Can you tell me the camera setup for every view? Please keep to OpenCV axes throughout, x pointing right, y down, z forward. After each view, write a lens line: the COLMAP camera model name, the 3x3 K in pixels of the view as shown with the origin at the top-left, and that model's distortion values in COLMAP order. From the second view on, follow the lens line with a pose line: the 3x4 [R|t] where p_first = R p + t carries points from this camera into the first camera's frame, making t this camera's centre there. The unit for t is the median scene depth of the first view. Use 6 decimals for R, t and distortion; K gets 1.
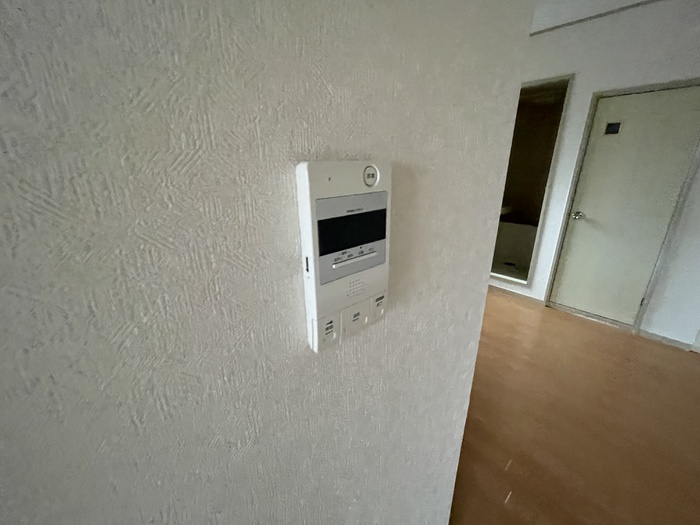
lens RADIAL K [[283.3, 0, 349.6], [0, 283.3, 258.8], [0, 0, 1]] dist [-0.001247, 0.000327]
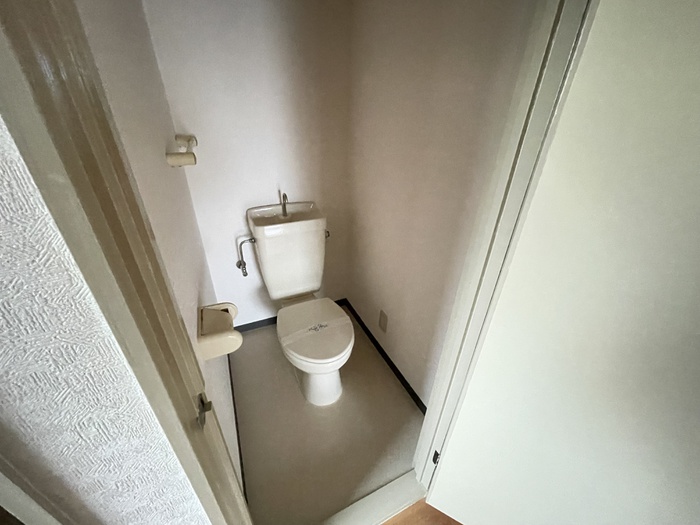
lens RADIAL K [[283.3, 0, 349.6], [0, 283.3, 258.8], [0, 0, 1]] dist [-0.001247, 0.000327]
pose [[0.958645, 0.156585, -0.237656, 0.932566], [-0.112579, 0.975568, 0.188661, -0.936954], [0.261391, -0.154104, 0.952852, 0.106521]]
